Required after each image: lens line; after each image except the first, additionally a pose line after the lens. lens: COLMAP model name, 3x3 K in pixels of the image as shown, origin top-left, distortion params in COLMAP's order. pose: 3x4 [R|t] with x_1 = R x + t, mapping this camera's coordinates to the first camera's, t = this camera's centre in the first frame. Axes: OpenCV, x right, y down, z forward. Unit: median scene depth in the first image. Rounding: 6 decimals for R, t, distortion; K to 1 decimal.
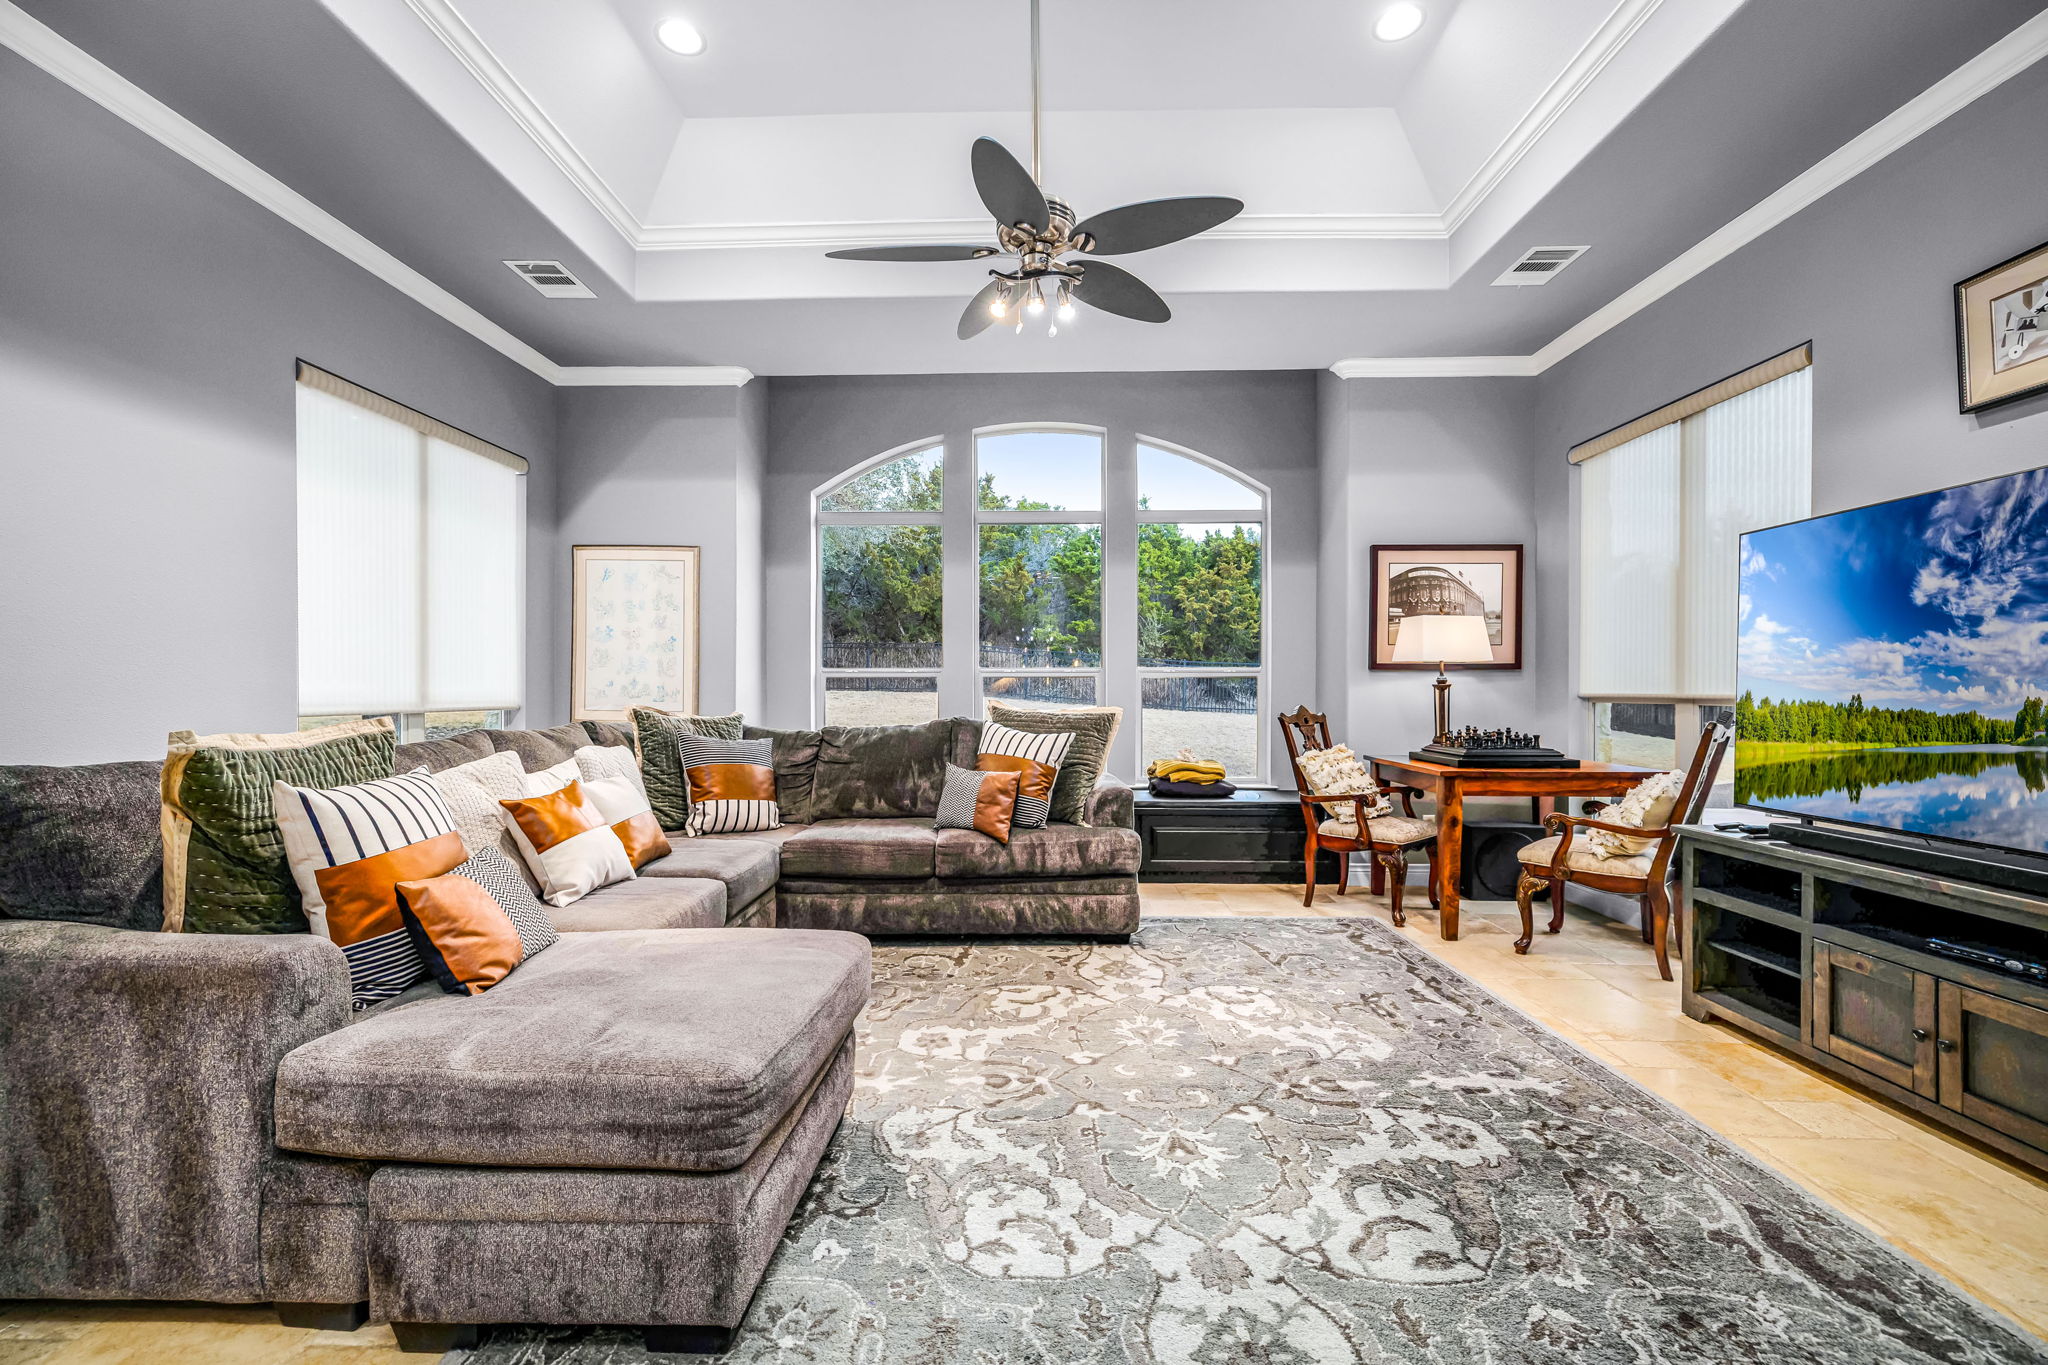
lens RADIAL K [[884.8, 0, 1011.7], [0, 884.8, 694.8], [0, 0, 1]] dist [0.001199, 0.000084]
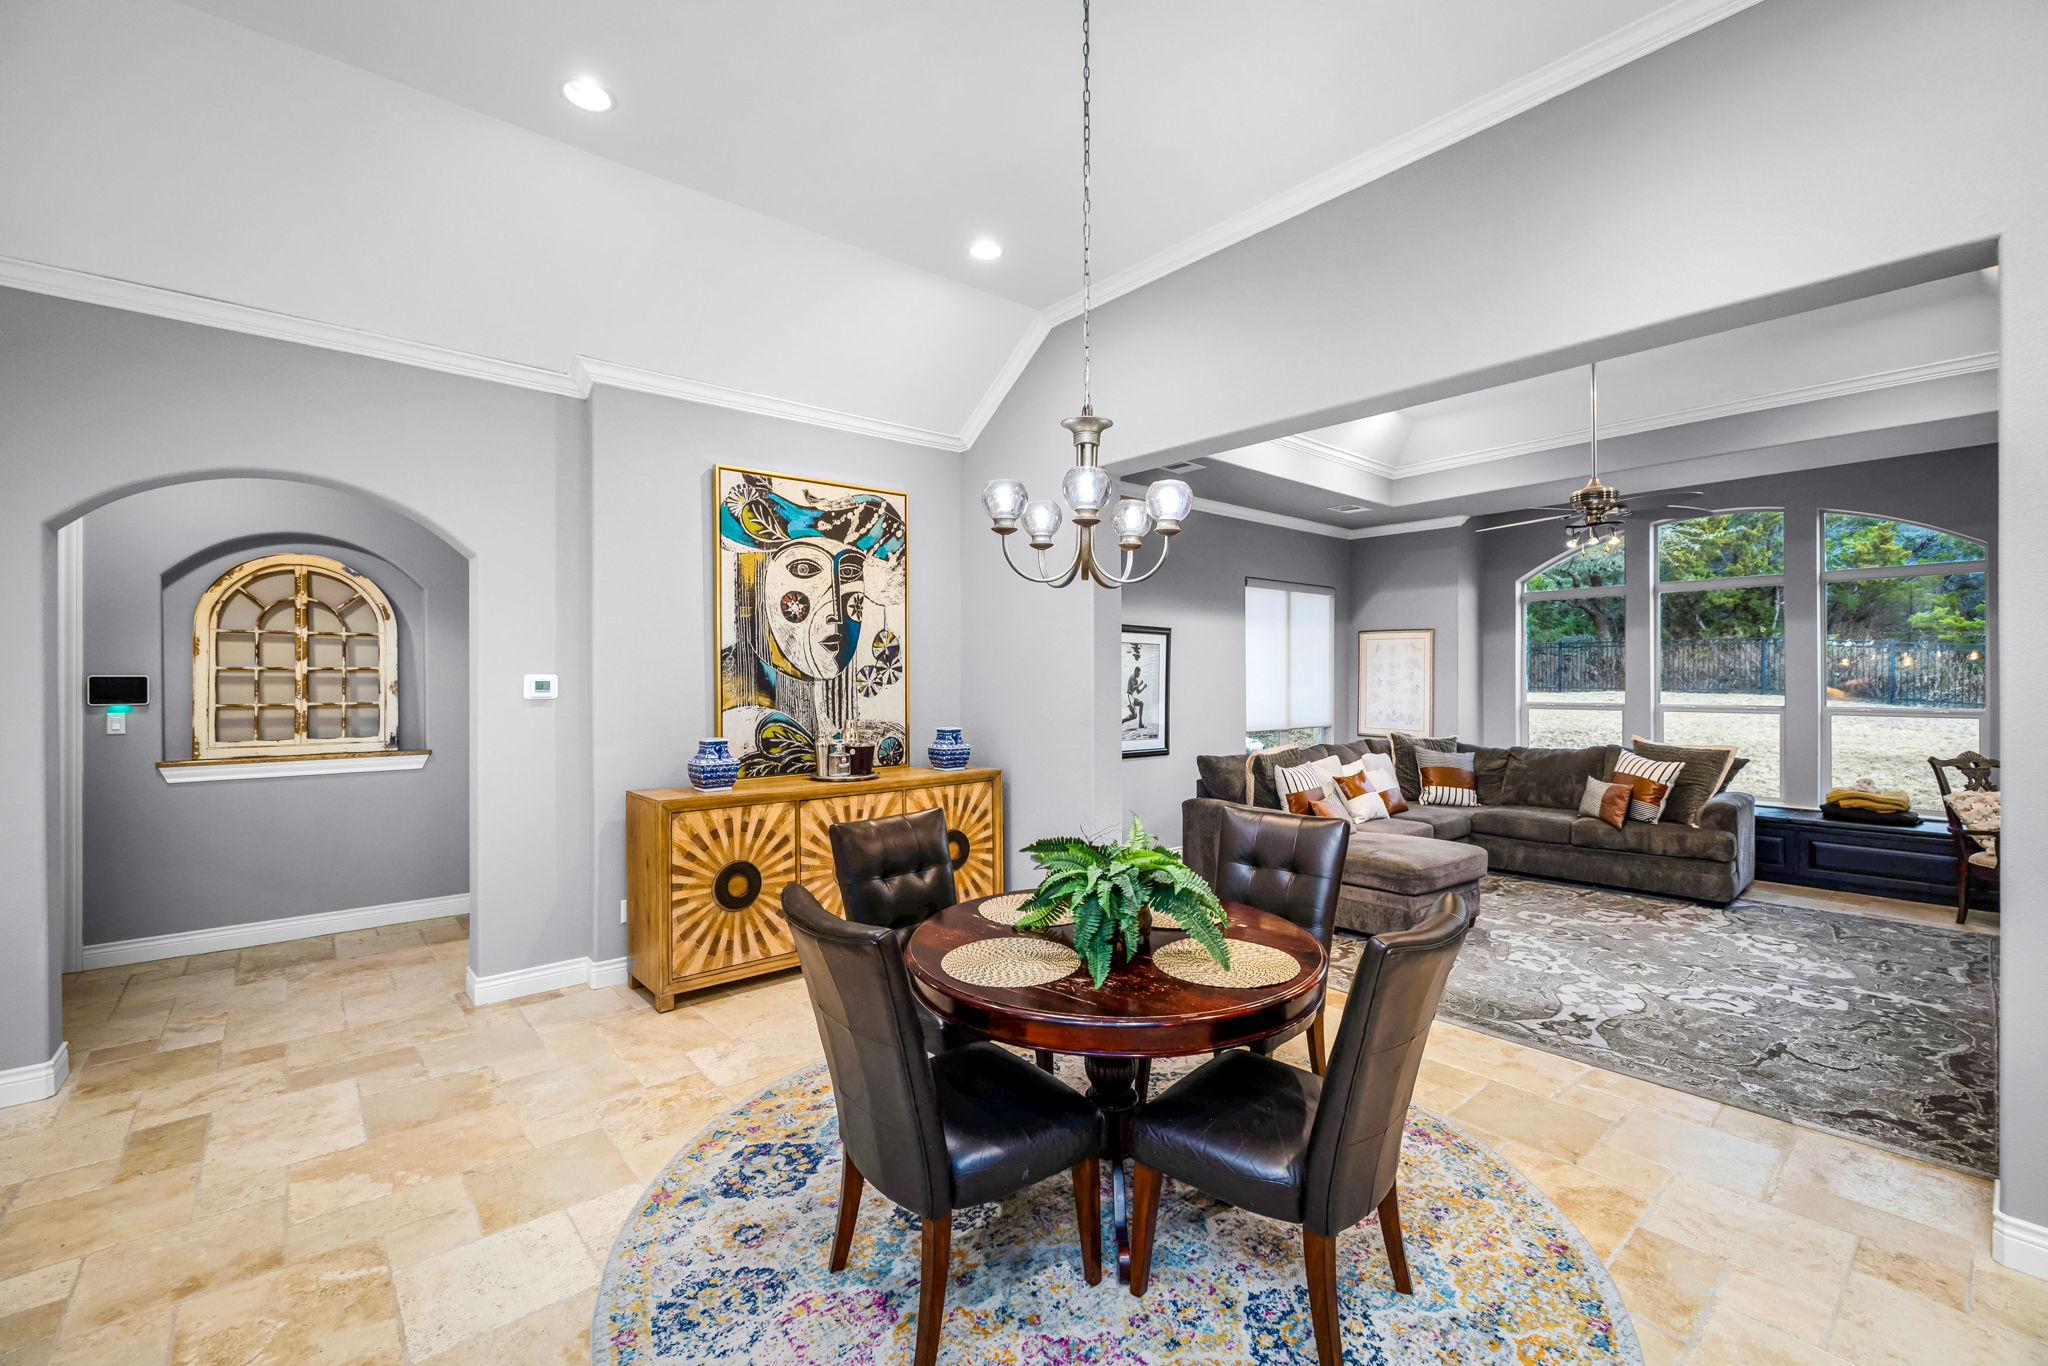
lens RADIAL K [[861.0, 0, 1023.3], [0, 861.0, 674.9], [0, 0, 1]] dist [-0.001544, -0.000157]
pose [[0.677482, -0.002713, -0.735535, 0.389214], [-0.003430, 0.999971, -0.006848, -0.093429], [0.735532, 0.007162, 0.677453, -0.815694]]
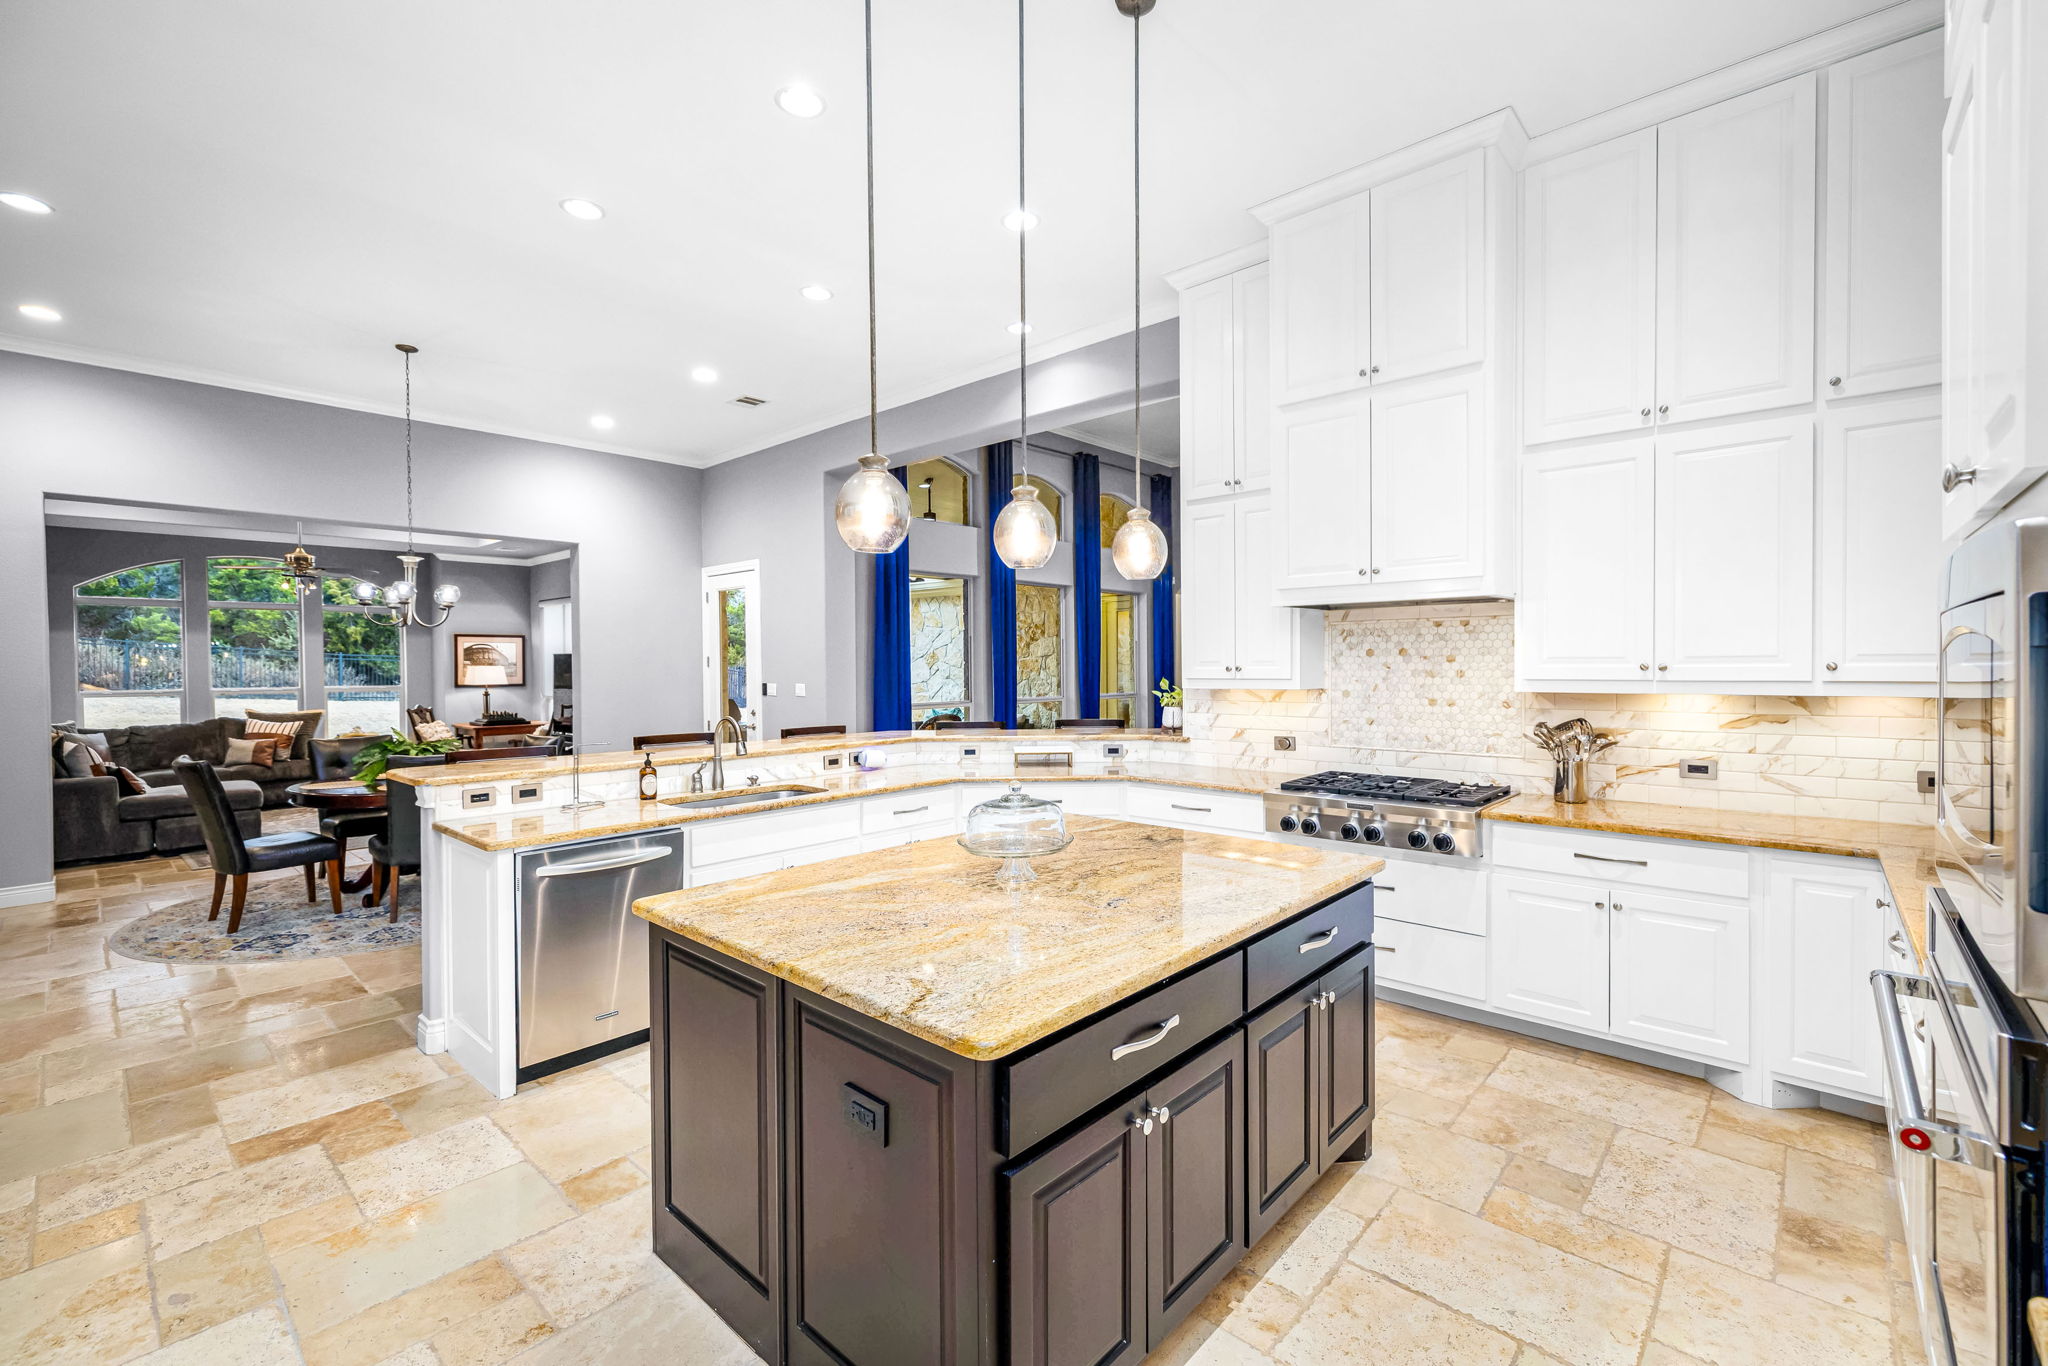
lens RADIAL K [[861.0, 0, 1023.3], [0, 861.0, 674.9], [0, 0, 1]] dist [-0.001544, -0.000157]
pose [[0.644308, -0.014016, 0.764637, -0.460475], [0.011761, 0.999895, 0.008418, -0.081106], [-0.764675, 0.003569, 0.644406, -2.040738]]
